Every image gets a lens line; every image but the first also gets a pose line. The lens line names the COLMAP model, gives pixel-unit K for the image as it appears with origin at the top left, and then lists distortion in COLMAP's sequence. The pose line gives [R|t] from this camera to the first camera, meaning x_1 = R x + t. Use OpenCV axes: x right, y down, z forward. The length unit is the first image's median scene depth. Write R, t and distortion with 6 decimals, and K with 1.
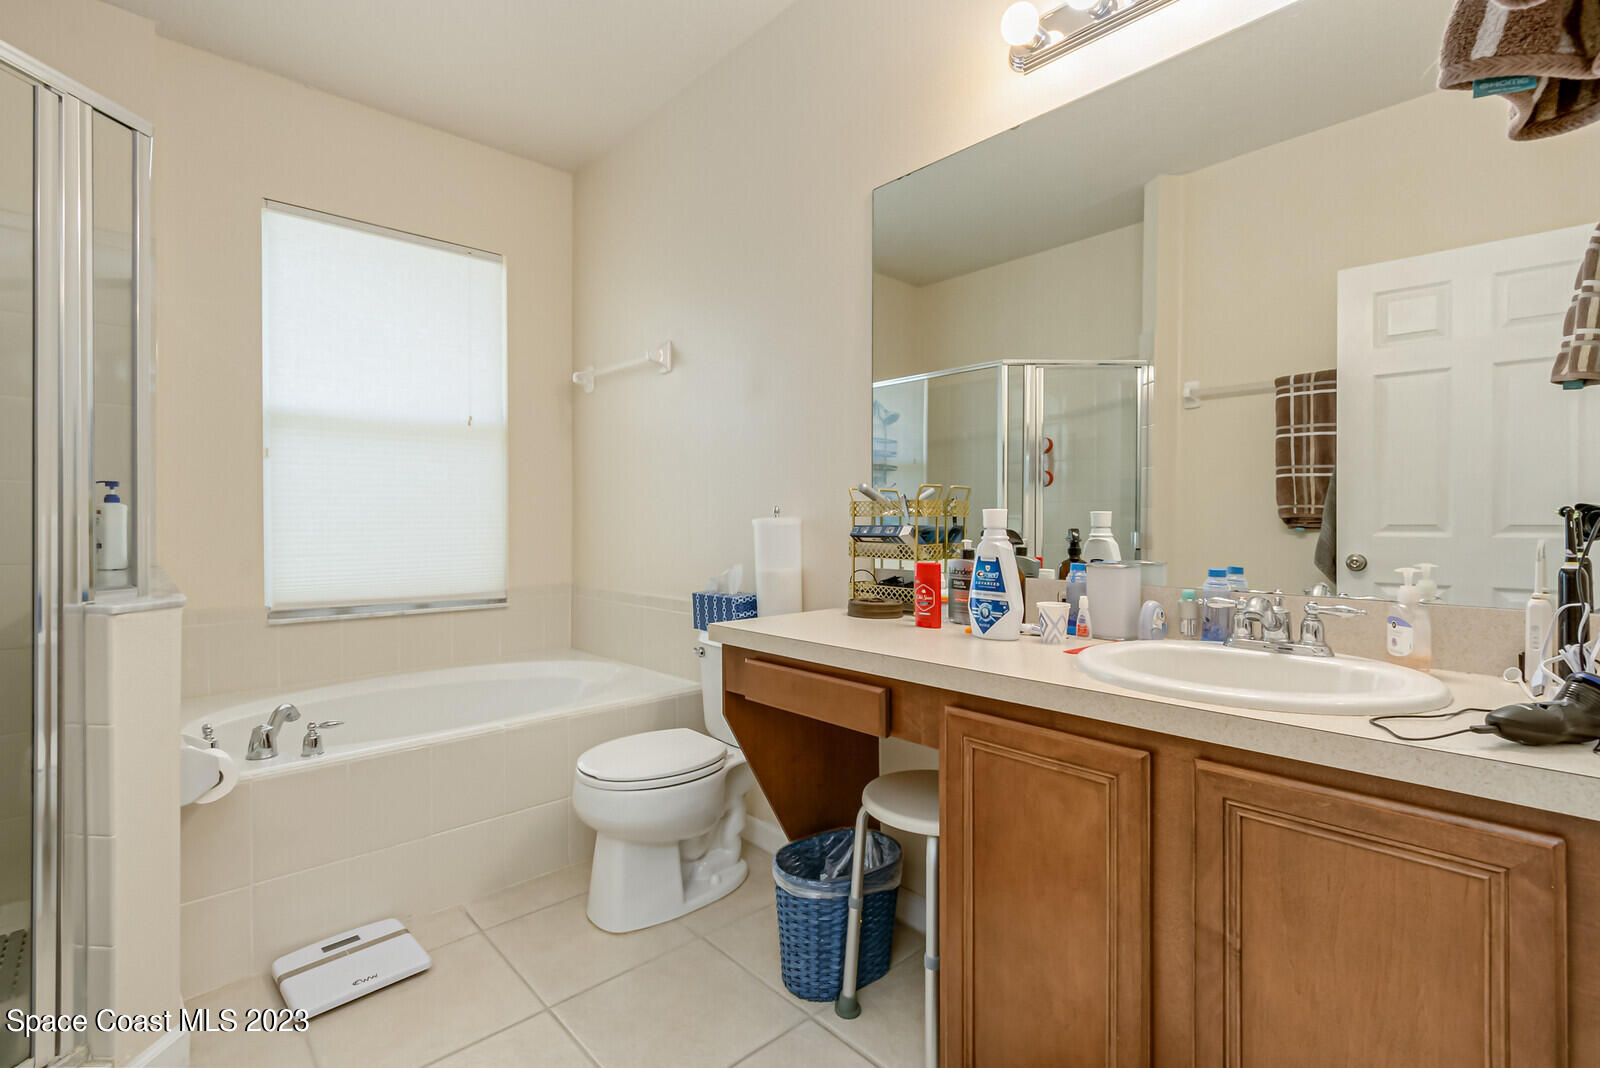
lens RADIAL K [[751.9, 0, 802.1], [0, 751.9, 517.7], [0, 0, 1]] dist [0.004494, -0.000980]
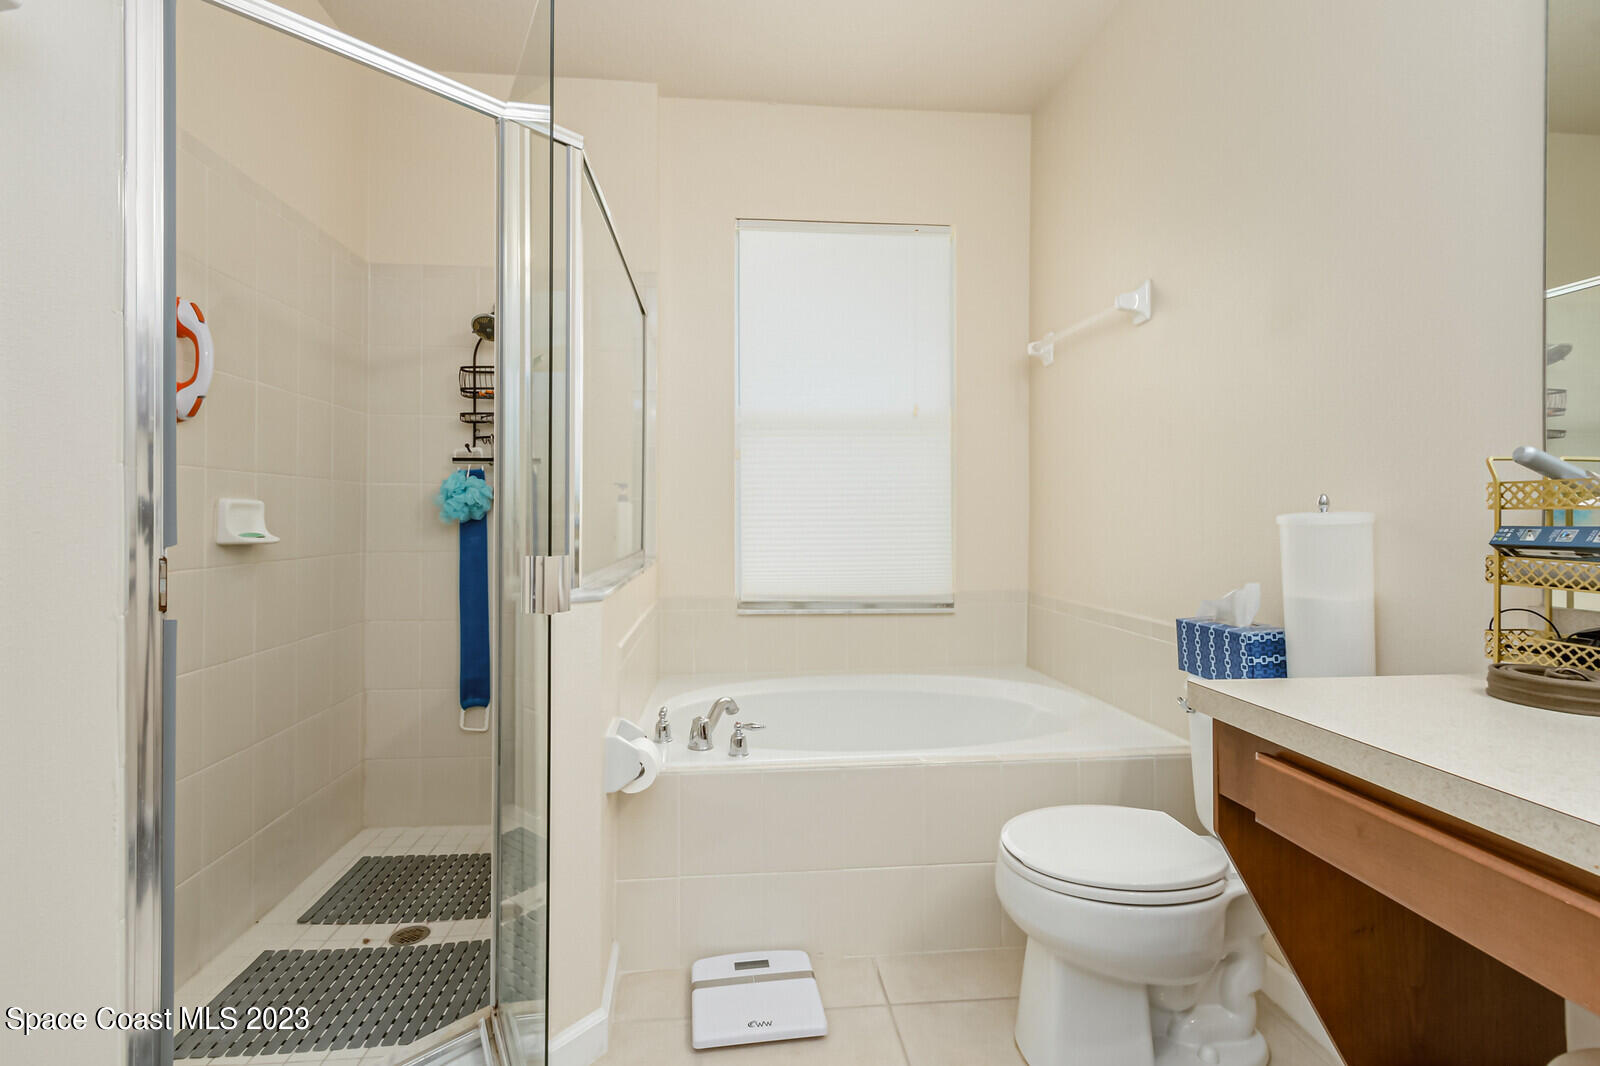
lens RADIAL K [[751.9, 0, 777.7], [0, 751.9, 515.5], [0, 0, 1]] dist [0.004494, -0.000980]
pose [[0.787790, -0.000321, -0.615944, -0.005361], [0.000618, 1.000000, 0.000269, 0.002339], [0.615944, -0.000593, 0.787790, 0.249569]]
